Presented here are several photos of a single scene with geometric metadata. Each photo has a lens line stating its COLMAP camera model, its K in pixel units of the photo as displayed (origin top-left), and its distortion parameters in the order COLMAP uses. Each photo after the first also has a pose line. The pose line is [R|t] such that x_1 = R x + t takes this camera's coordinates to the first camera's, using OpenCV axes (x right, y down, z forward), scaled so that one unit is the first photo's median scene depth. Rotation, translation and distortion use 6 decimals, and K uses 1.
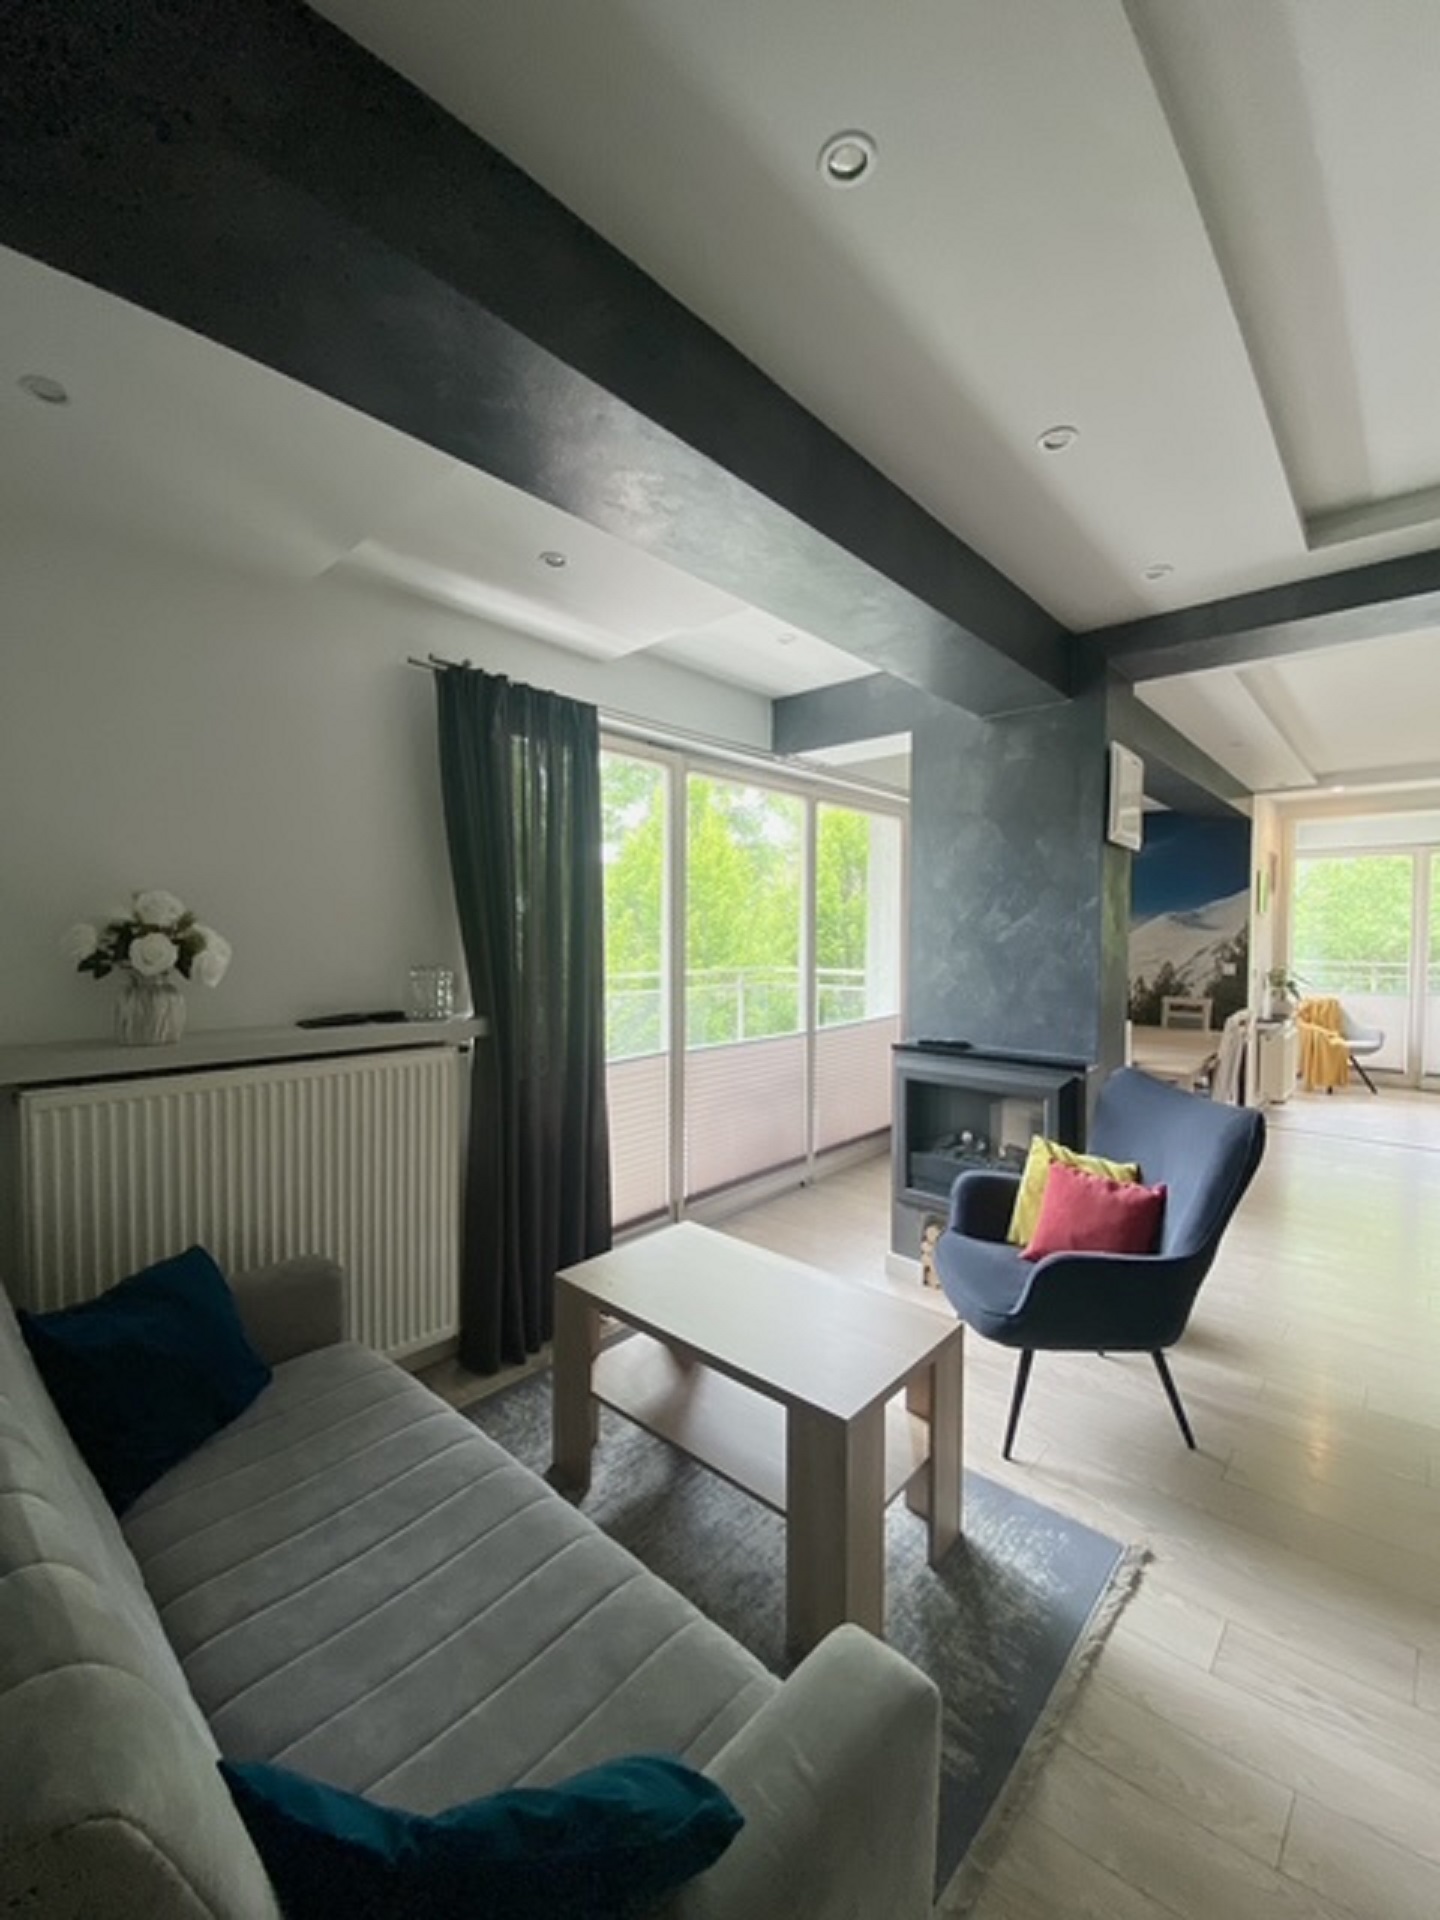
lens RADIAL K [[785.3, 0, 771.3], [0, 785.3, 944.5], [0, 0, 1]] dist [0.002006, 0.000352]
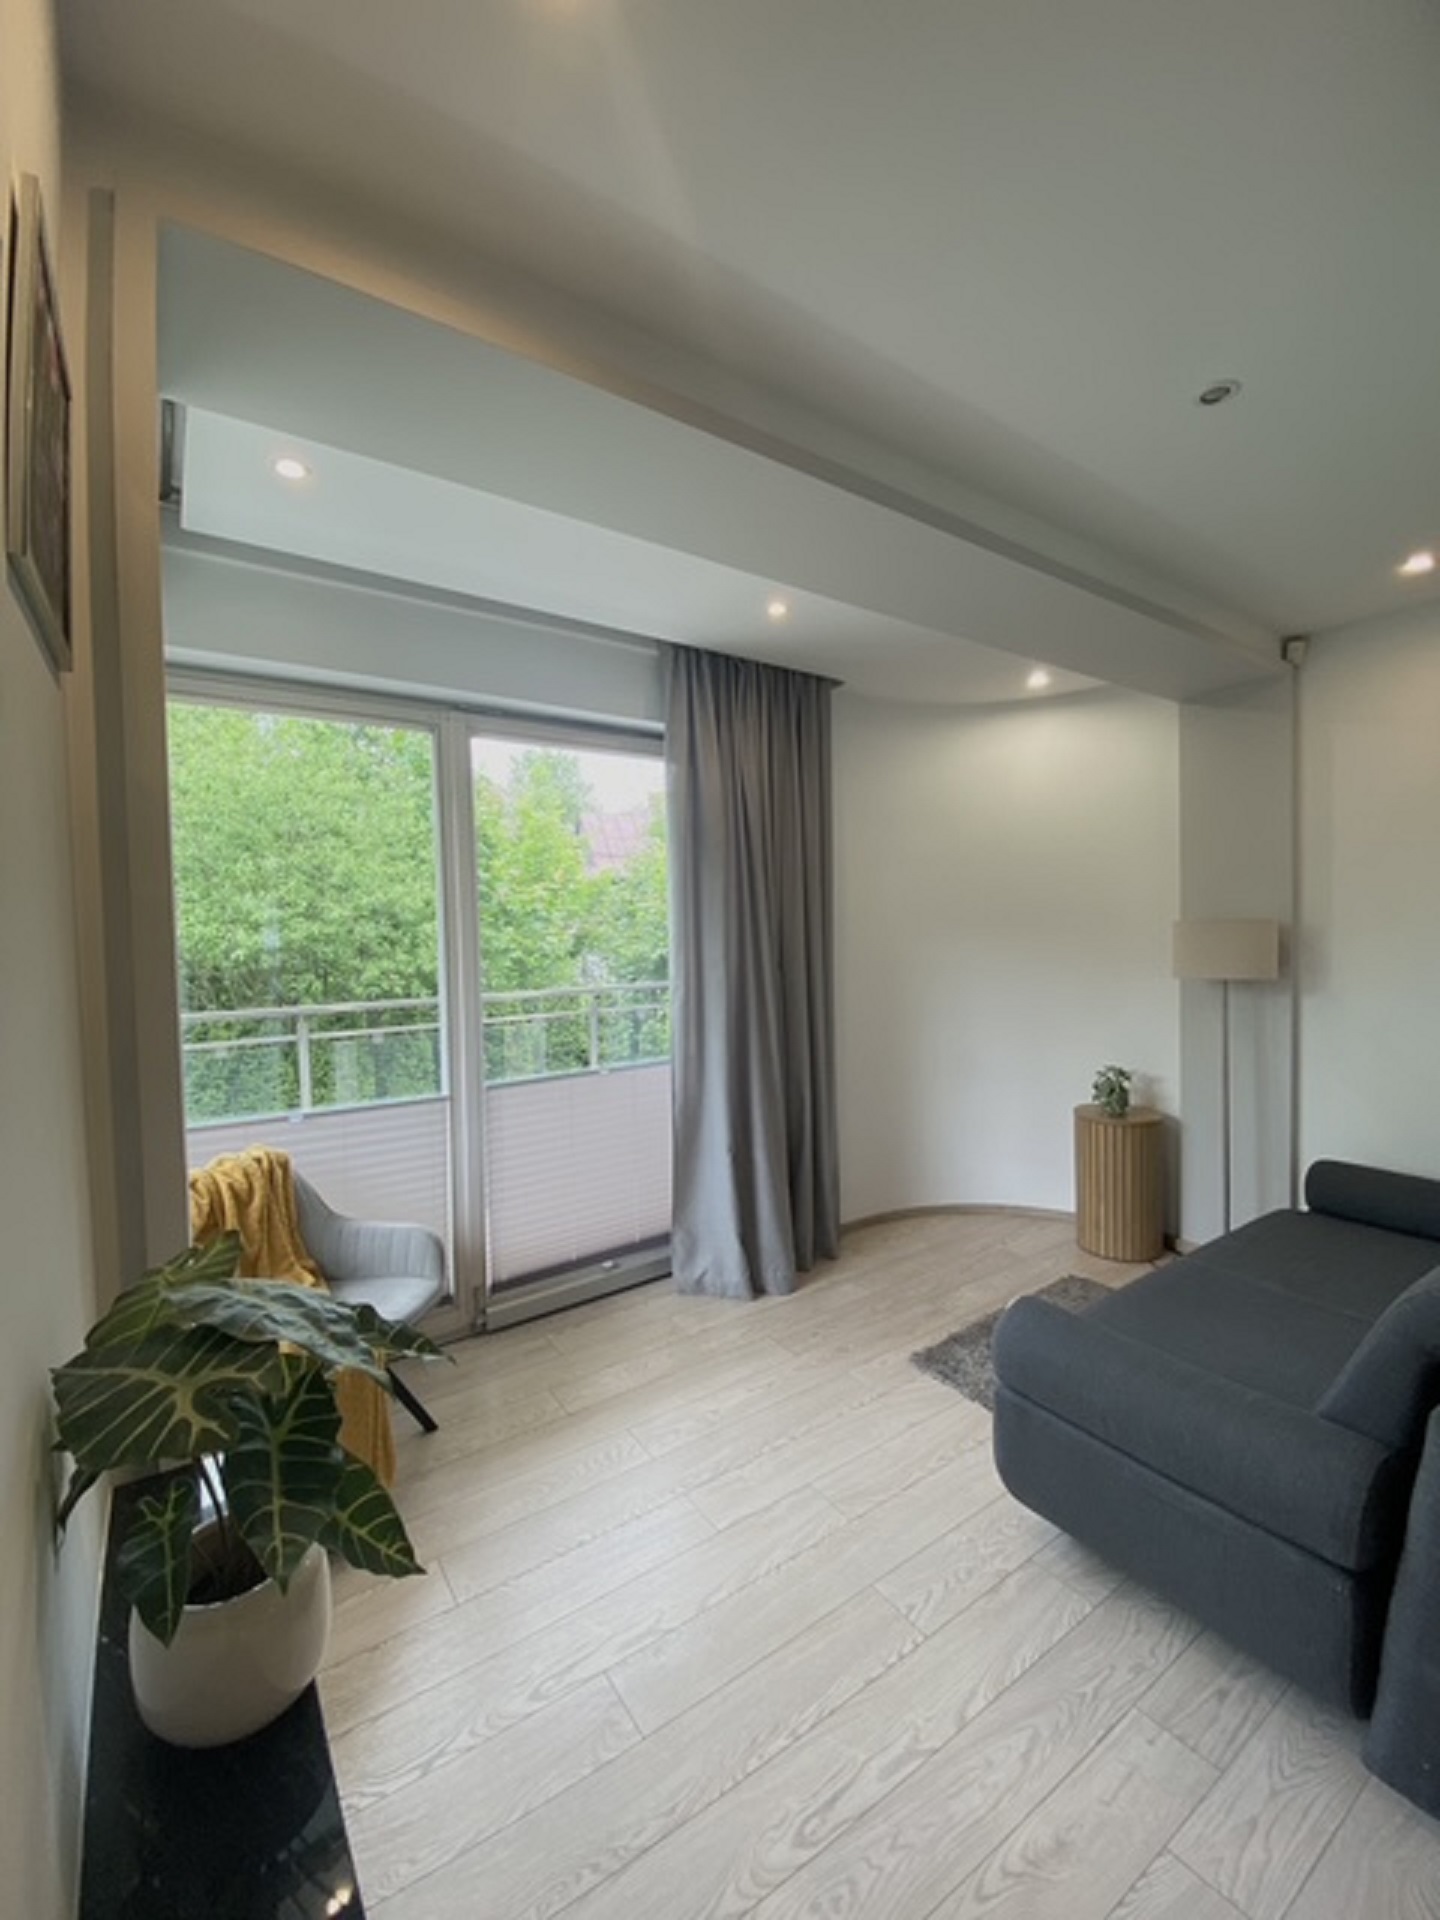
lens RADIAL K [[802.1, 0, 720.0], [0, 802.1, 960.0], [0, 0, 1]] dist [-0.002440, -0.000419]
pose [[0.274956, -0.056712, 0.959783, 1.164928], [0.047760, 0.997832, 0.045279, -0.039119], [-0.960270, 0.033390, 0.277069, 1.866494]]
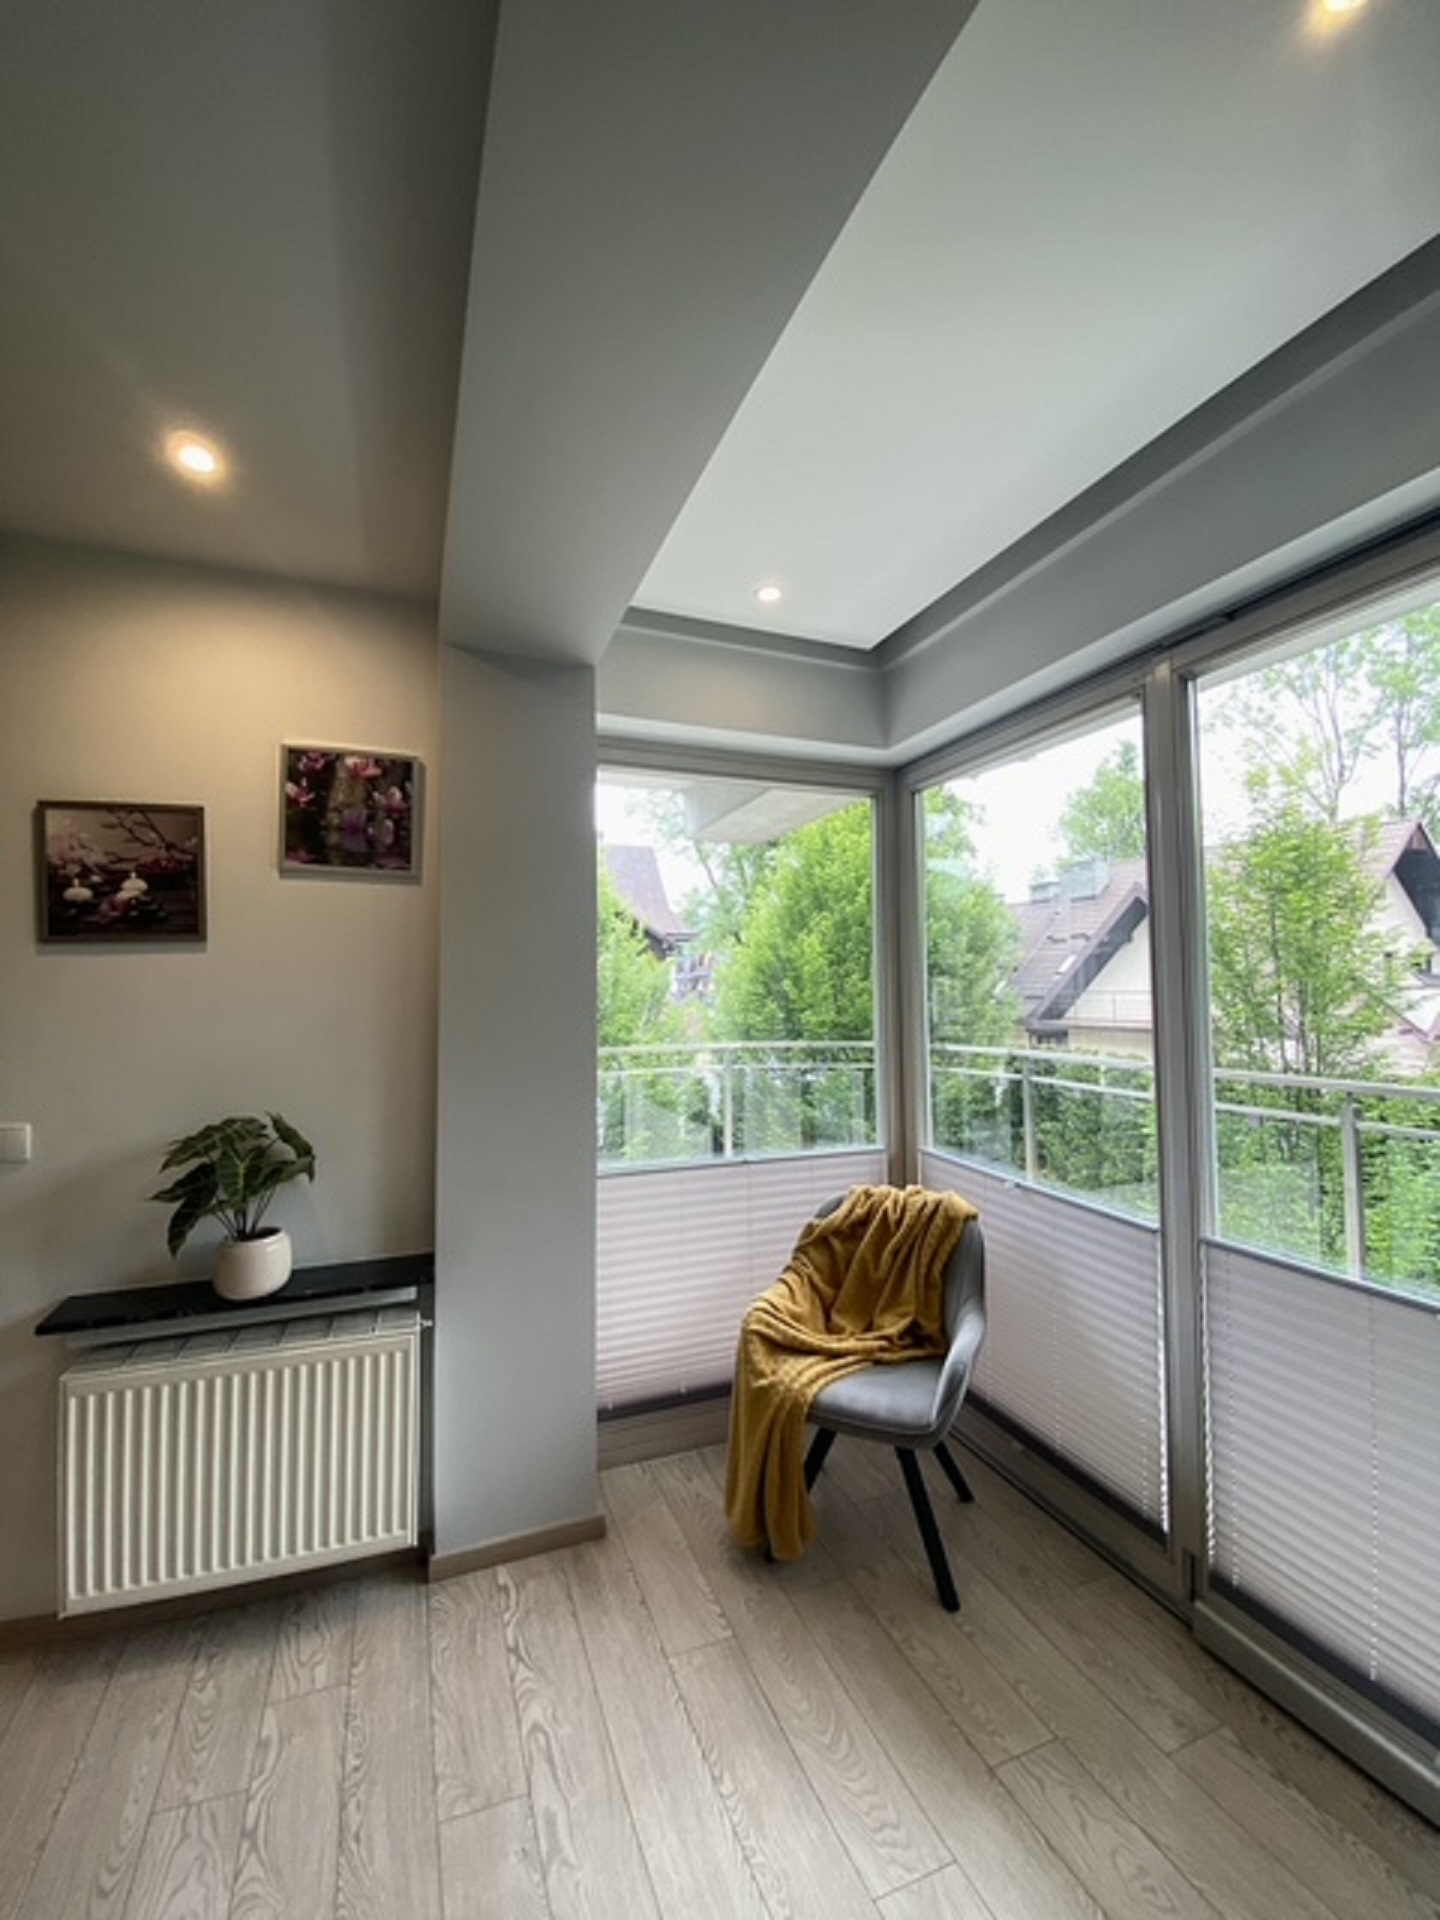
lens RADIAL K [[784.2, 0, 720.0], [0, 784.2, 960.0], [0, 0, 1]] dist [0.000555, -0.011316]
pose [[0.880012, -0.025301, -0.474276, 1.982657], [-0.006538, 0.997840, -0.065363, -0.022336], [0.474906, 0.060621, 0.877946, 1.712696]]
